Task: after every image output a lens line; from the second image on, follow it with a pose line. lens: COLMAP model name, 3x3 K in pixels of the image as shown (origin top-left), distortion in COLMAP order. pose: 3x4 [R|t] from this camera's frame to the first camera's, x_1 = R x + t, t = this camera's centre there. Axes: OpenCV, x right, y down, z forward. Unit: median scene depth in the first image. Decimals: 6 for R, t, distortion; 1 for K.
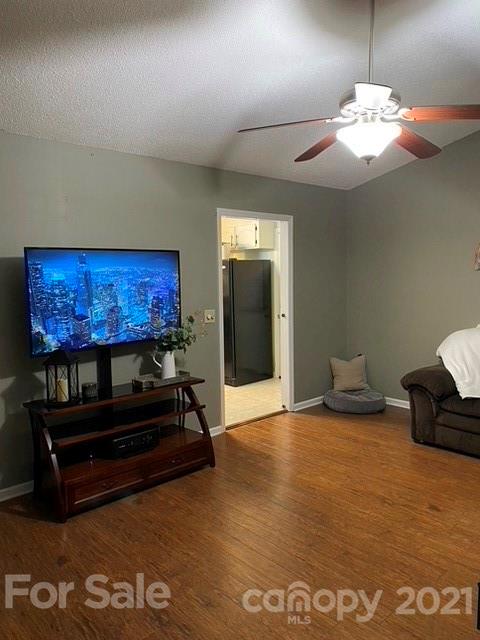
lens RADIAL K [[490.3, 0, 240.0], [0, 490.3, 320.0], [0, 0, 1]] dist [0.004286, 0.001024]
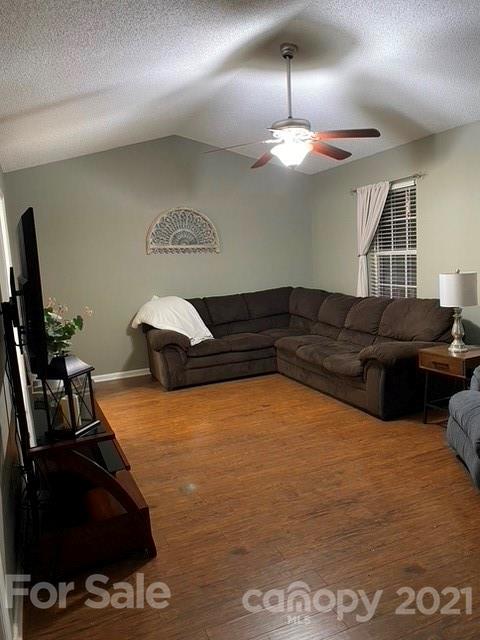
lens RADIAL K [[479.9, 0, 240.0], [0, 479.9, 320.0], [0, 0, 1]] dist [0.036979, -0.001115]
pose [[0.347400, -0.145364, 0.926382, -0.862295], [0.145994, 0.984249, 0.099695, -0.031884], [-0.926283, 0.100612, 0.363150, 0.457132]]
